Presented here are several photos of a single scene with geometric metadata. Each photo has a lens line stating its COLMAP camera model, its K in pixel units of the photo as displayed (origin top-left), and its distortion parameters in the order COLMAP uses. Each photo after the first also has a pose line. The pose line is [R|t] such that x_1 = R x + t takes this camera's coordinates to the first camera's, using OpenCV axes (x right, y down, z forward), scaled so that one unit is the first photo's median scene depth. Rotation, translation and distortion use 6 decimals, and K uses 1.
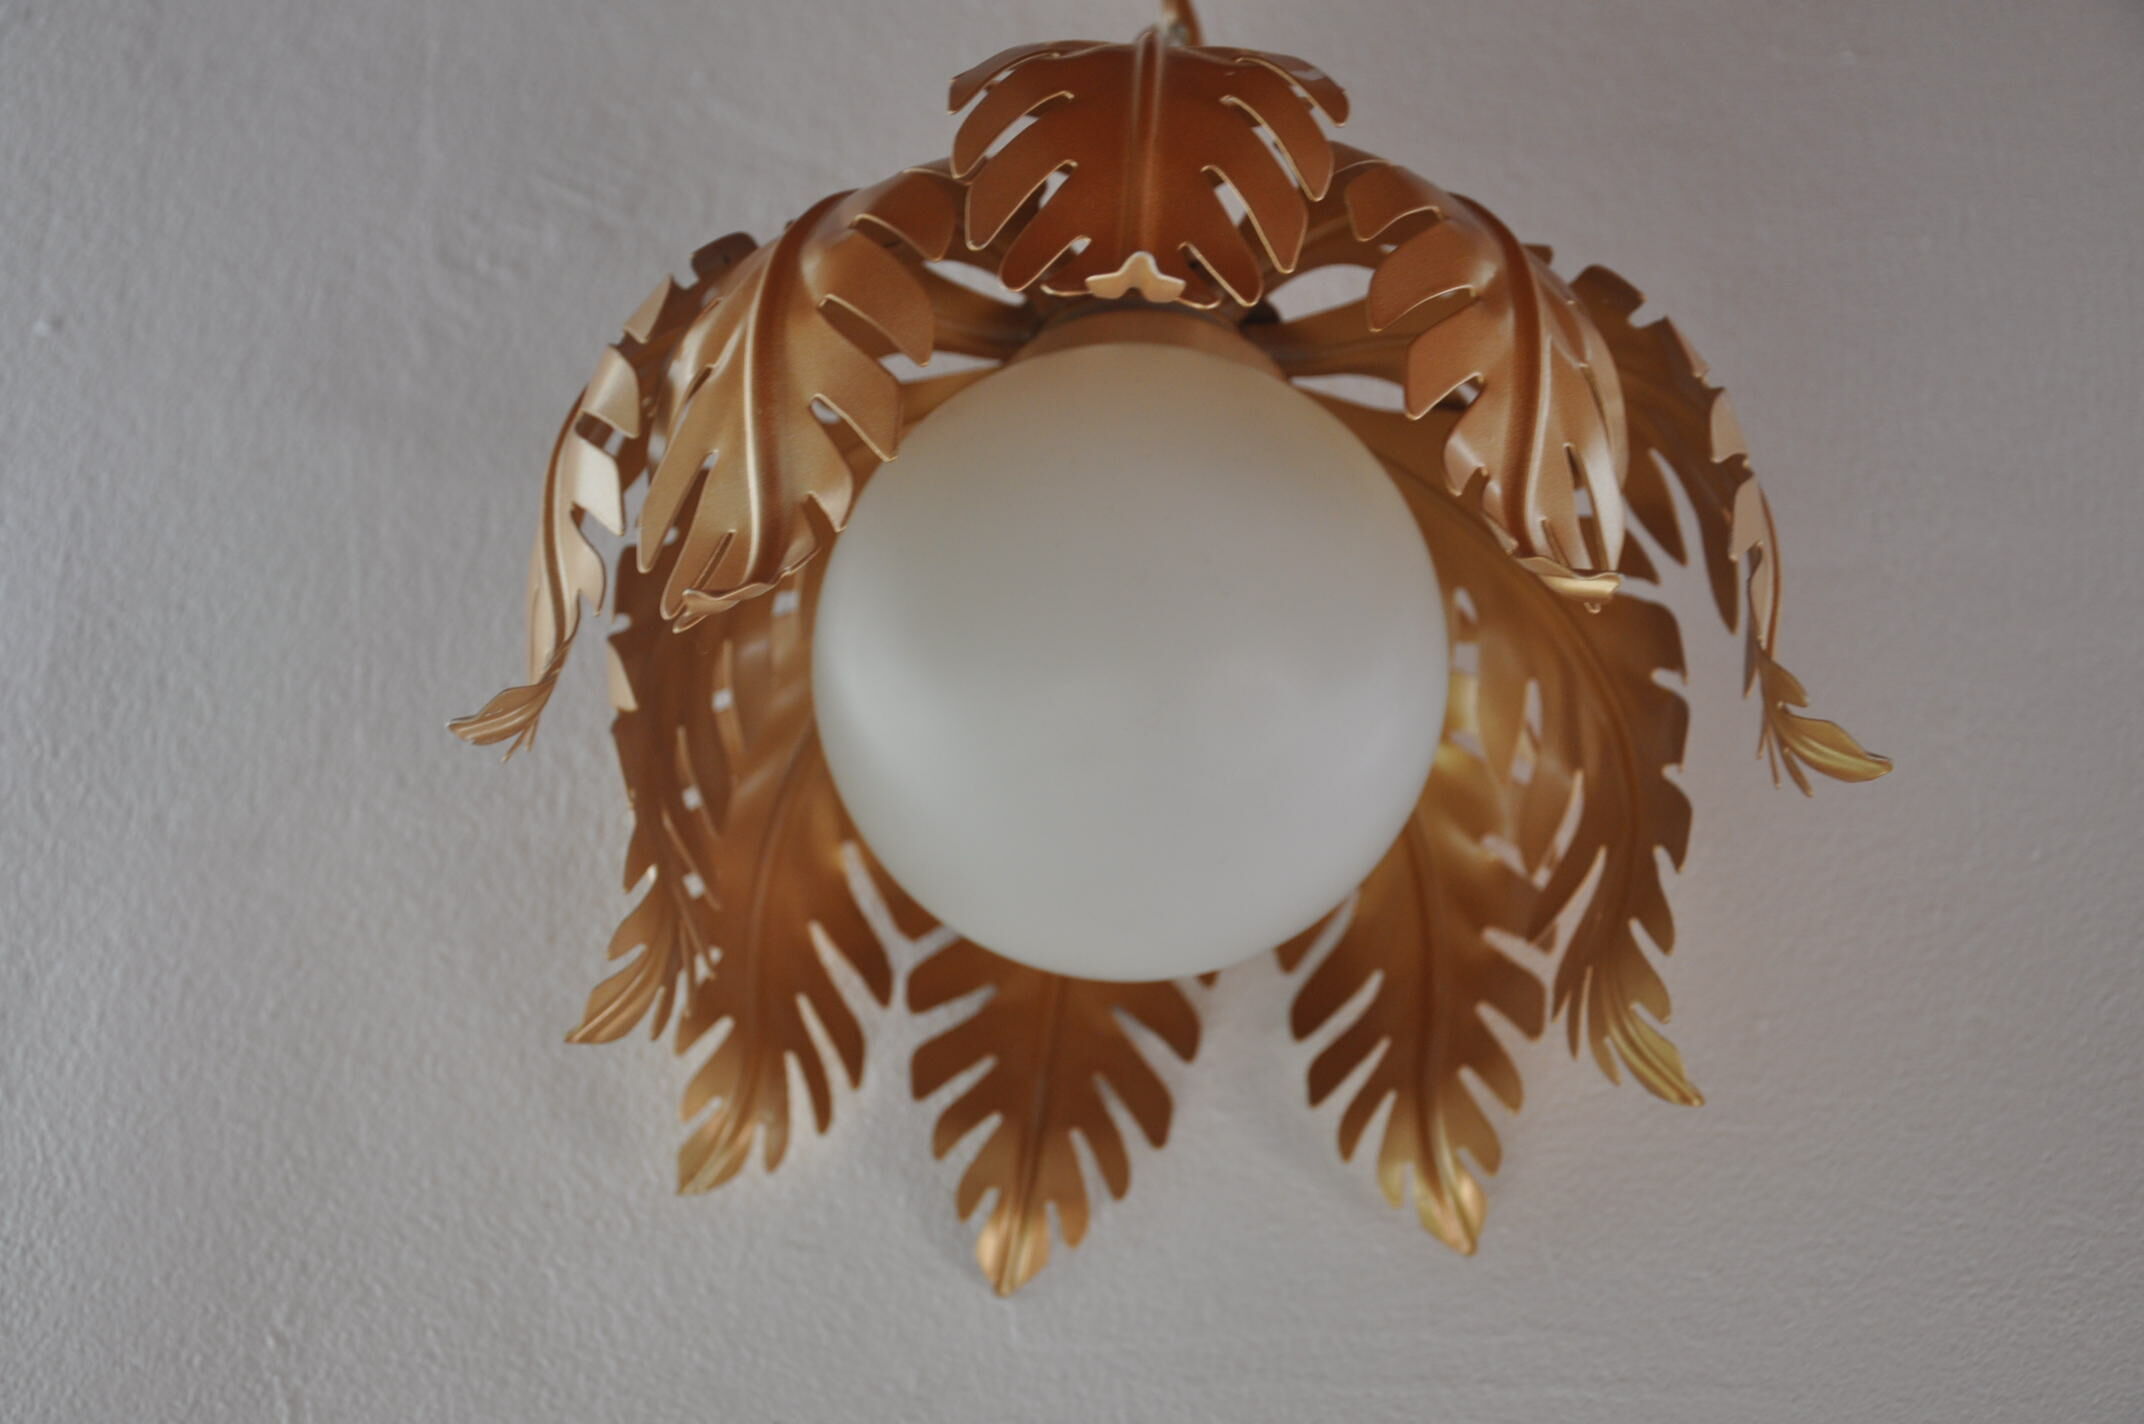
lens RADIAL K [[3634.0, 0, 1072.0], [0, 3634.0, 712.0], [0, 0, 1]] dist [0.178665, 0.291107]
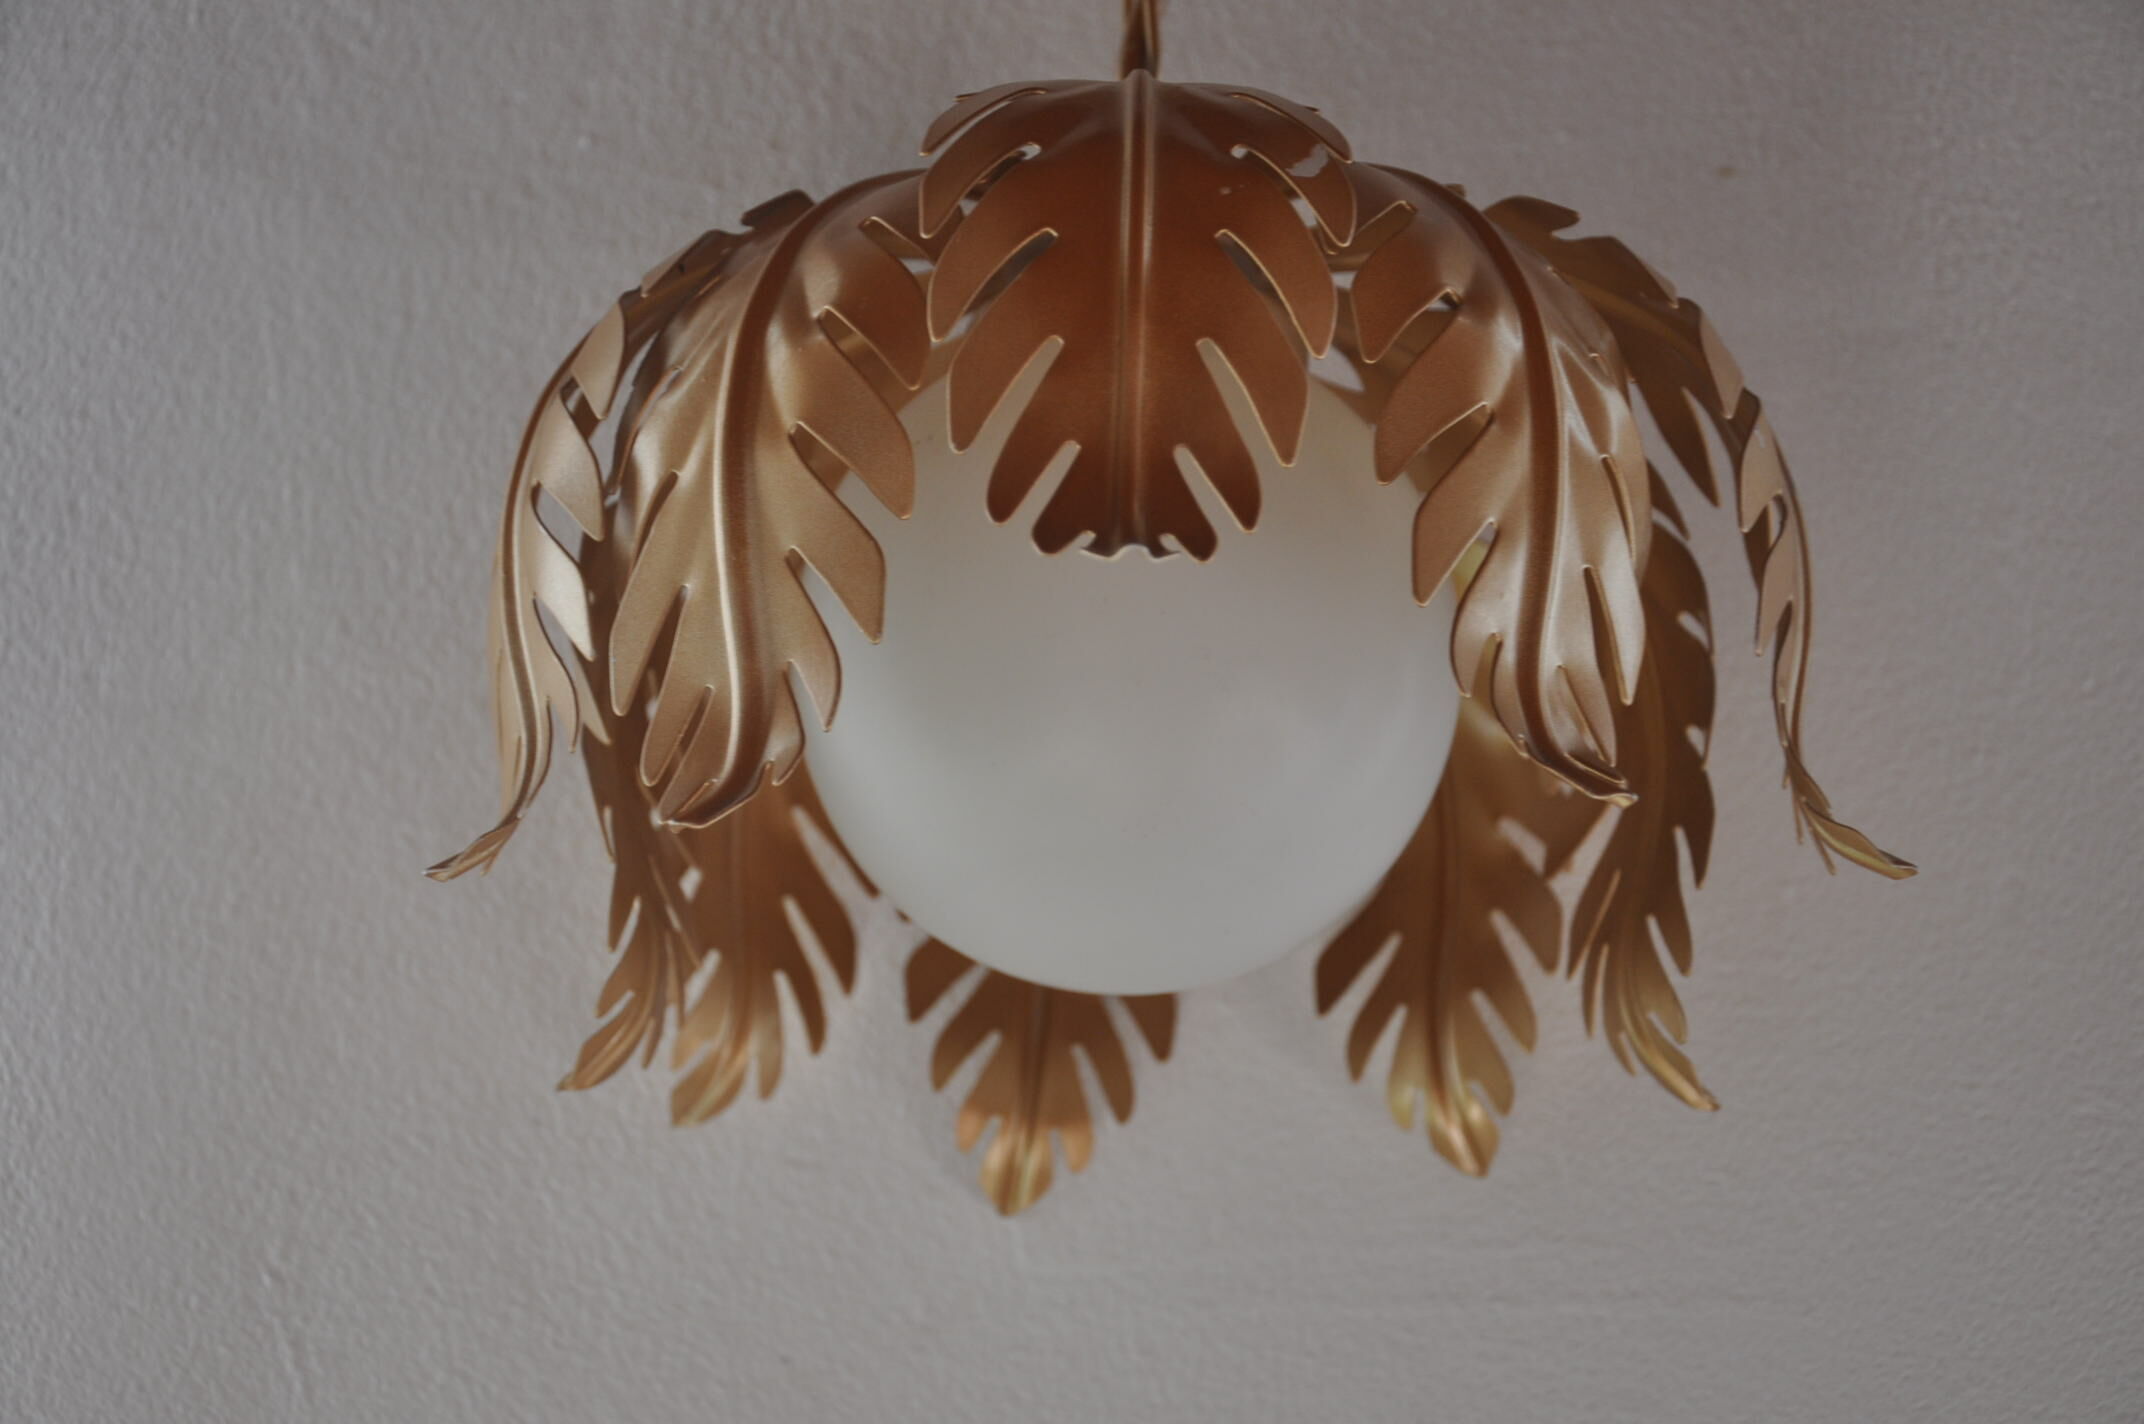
lens RADIAL K [[4281.9, 0, 1078.4], [0, 4281.9, 722.9], [0, 0, 1]] dist [0.264963, 0.542277]
pose [[0.999727, -0.023216, 0.002535, 0.000354], [0.021404, 0.954253, 0.298234, -0.309800], [-0.009343, -0.298098, 0.954489, -0.066437]]
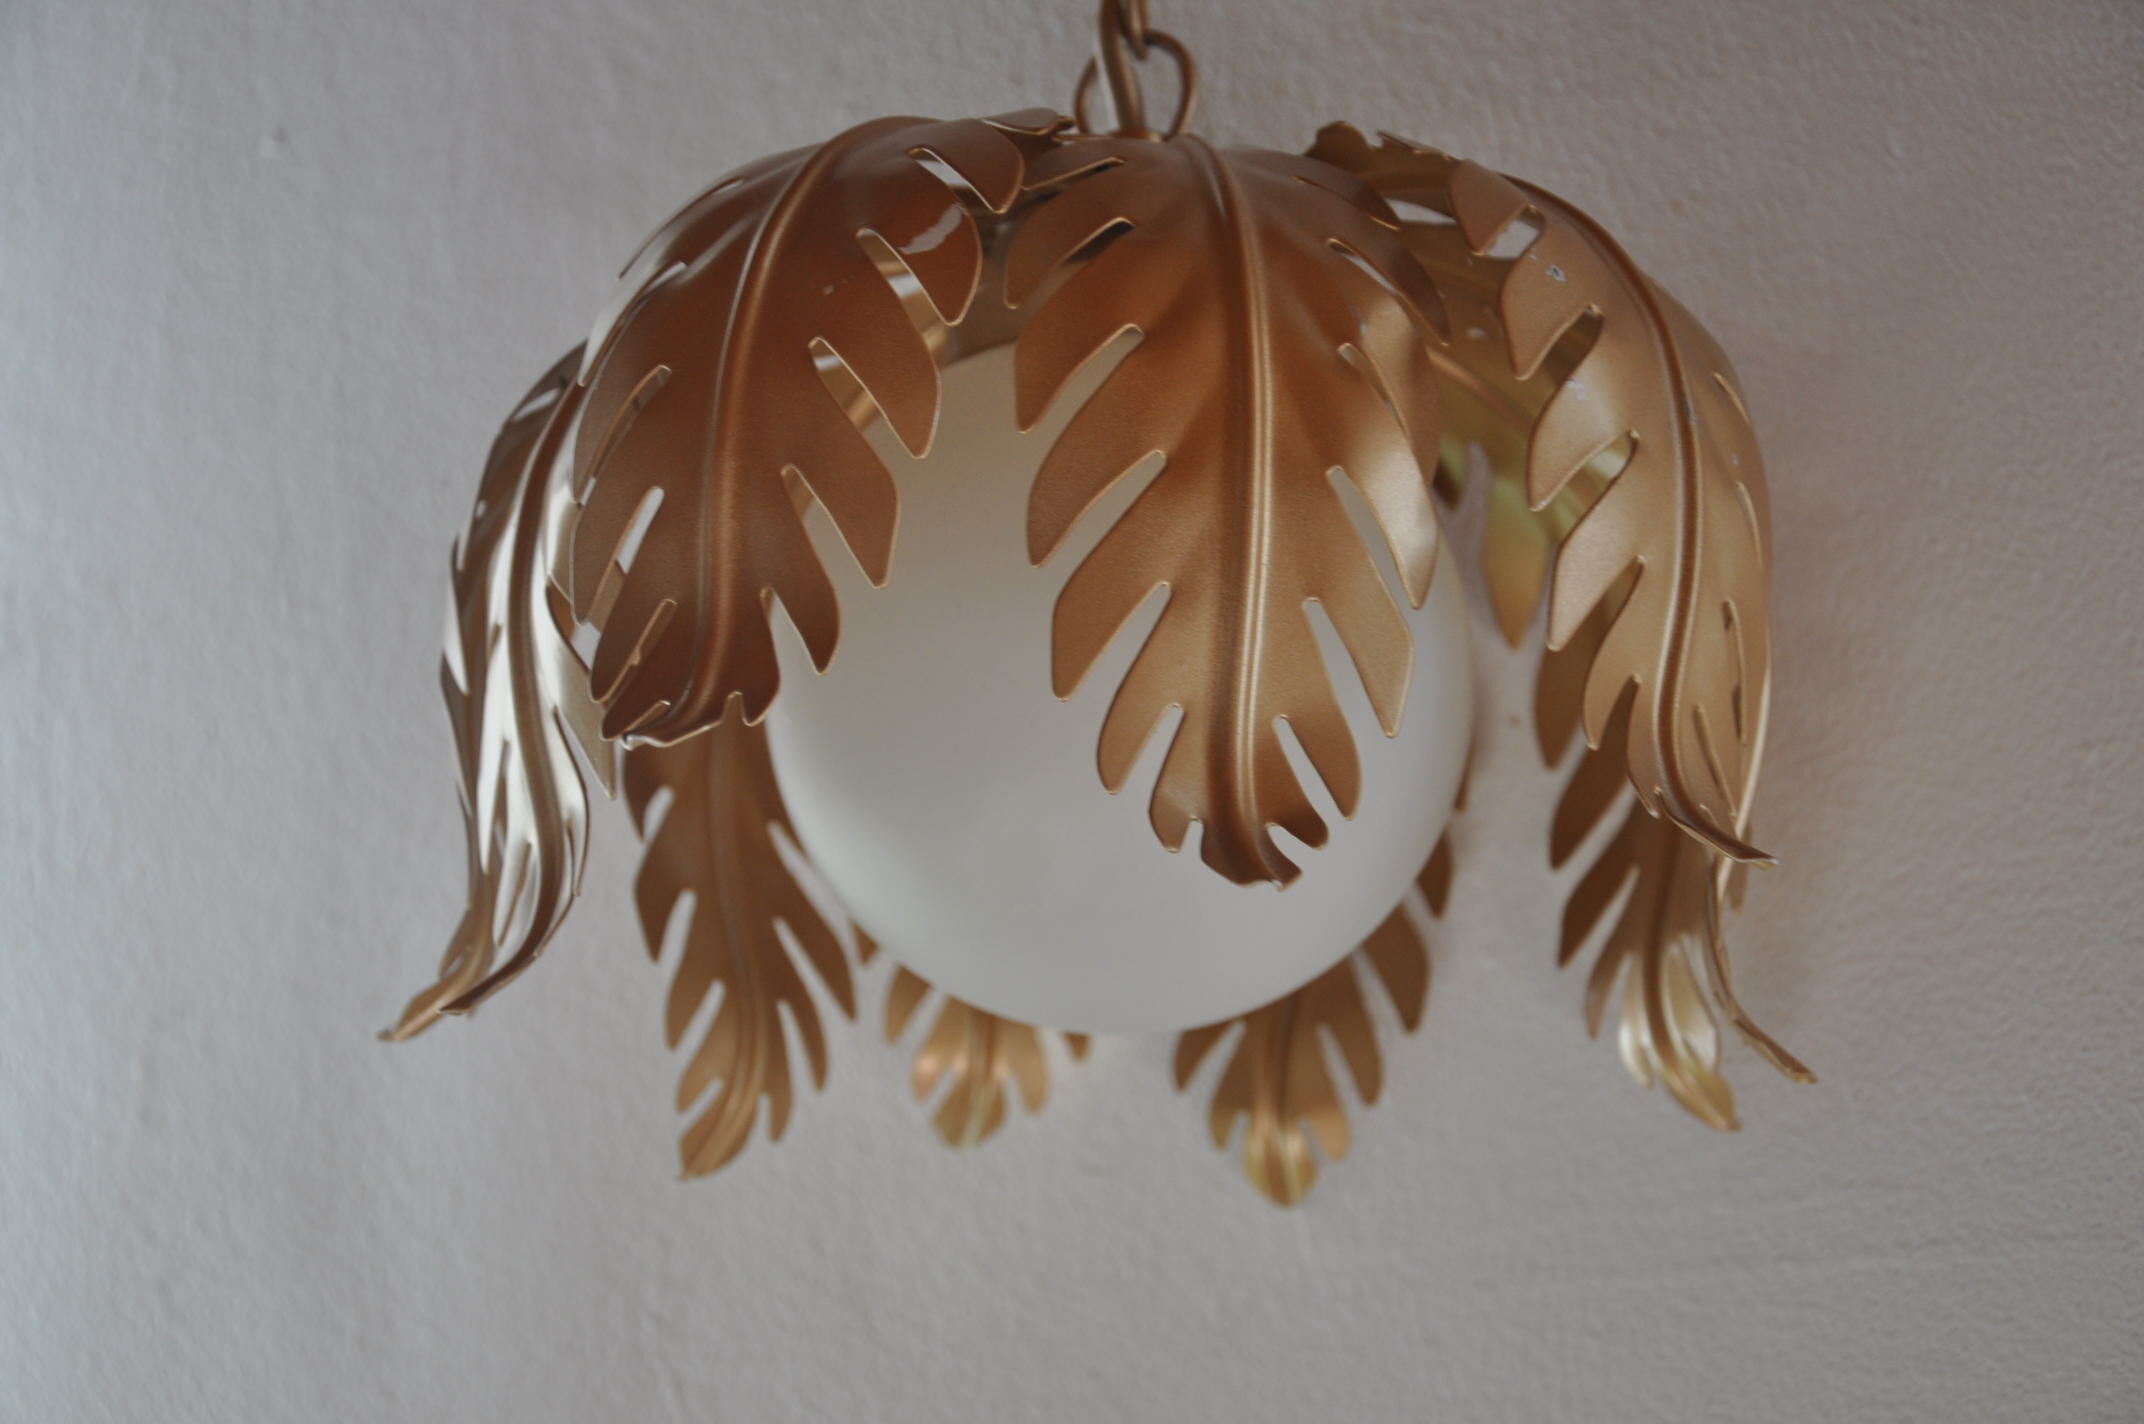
lens RADIAL K [[4740.6, 0, 1027.8], [0, 4740.6, 733.7], [0, 0, 1]] dist [0.337248, 0.540222]
pose [[0.877081, -0.152211, -0.455588, 0.492996], [0.323580, 0.888195, 0.326200, -0.365149], [0.354999, -0.433523, 0.828272, 0.017338]]
